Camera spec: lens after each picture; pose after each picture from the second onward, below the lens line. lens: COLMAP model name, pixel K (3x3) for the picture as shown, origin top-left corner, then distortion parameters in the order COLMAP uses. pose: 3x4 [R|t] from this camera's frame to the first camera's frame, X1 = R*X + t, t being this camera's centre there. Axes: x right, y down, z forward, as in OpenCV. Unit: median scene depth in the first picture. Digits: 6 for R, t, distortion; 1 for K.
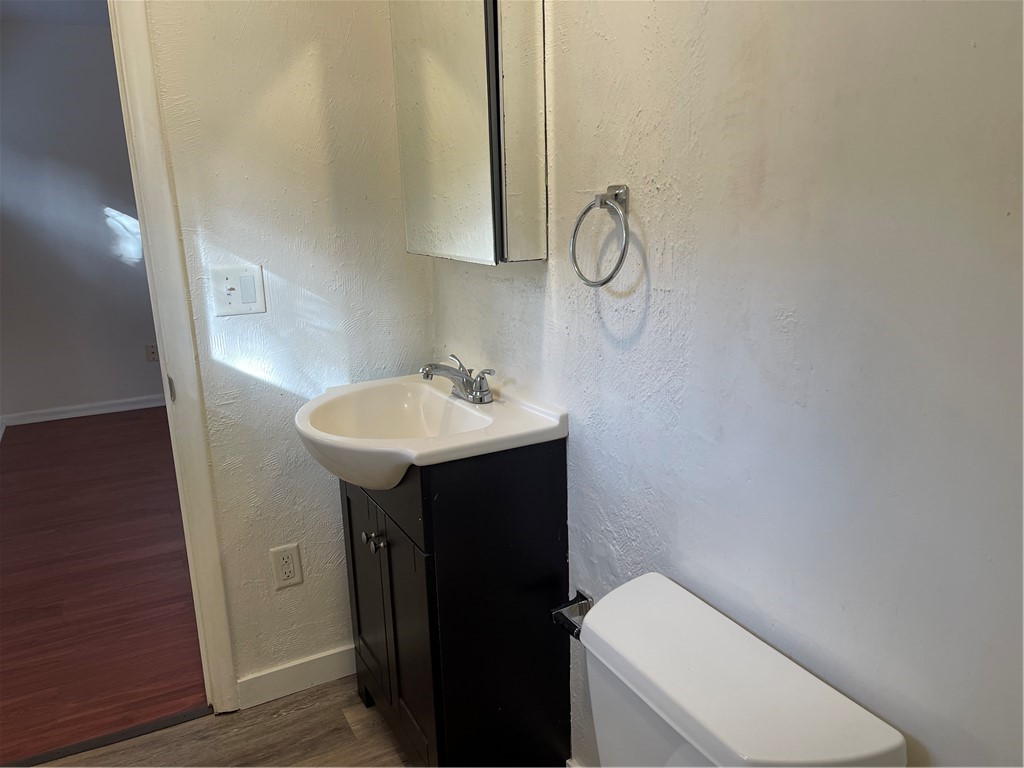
lens RADIAL K [[773.6, 0, 510.1], [0, 773.6, 383.8], [0, 0, 1]] dist [0.067757, -0.084517]
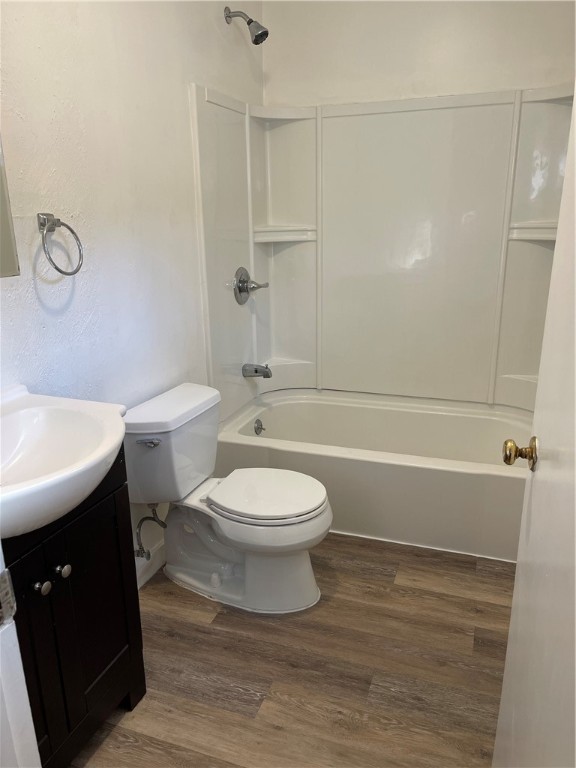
lens RADIAL K [[580.2, 0, 290.9], [0, 580.2, 386.8], [0, 0, 1]] dist [0.067757, -0.084517]
pose [[-0.673292, -0.171618, 0.719184, -1.166486], [0.204213, 0.891689, 0.403965, -0.328766], [-0.710616, 0.418853, -0.565320, 1.506784]]
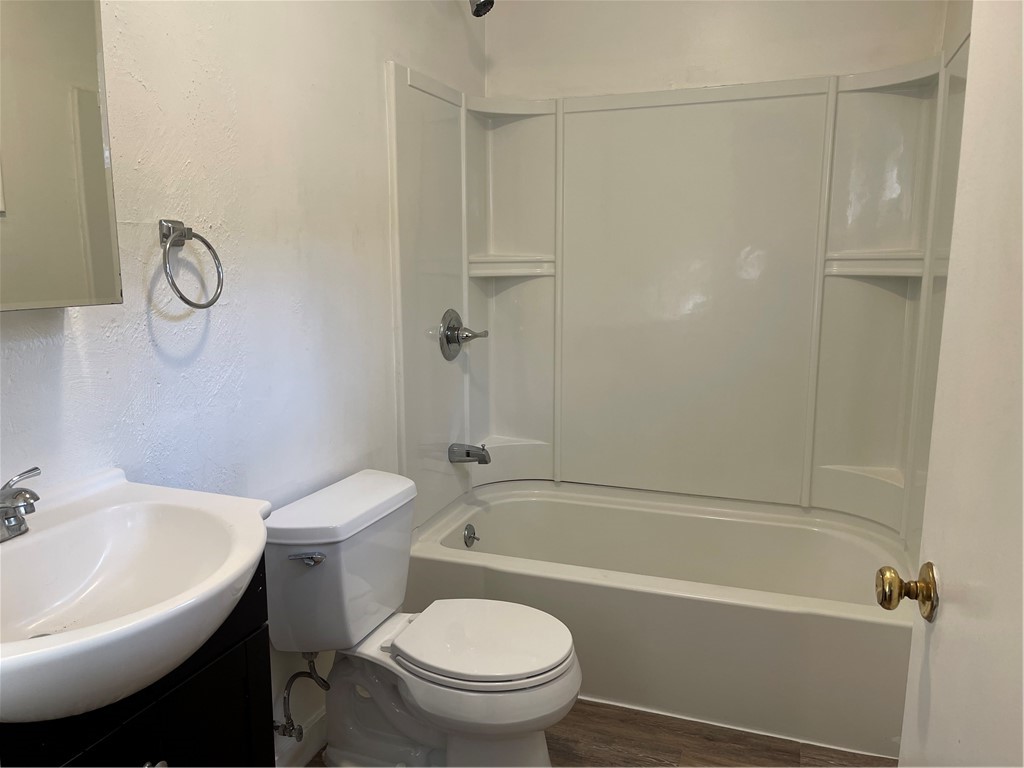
lens RADIAL K [[773.6, 0, 506.8], [0, 773.6, 387.3], [0, 0, 1]] dist [0.067757, -0.084517]
pose [[-0.666772, -0.093959, 0.739315, -1.058943], [0.194410, 0.935744, 0.294257, -0.272816], [-0.719458, 0.339933, -0.605661, 1.443895]]
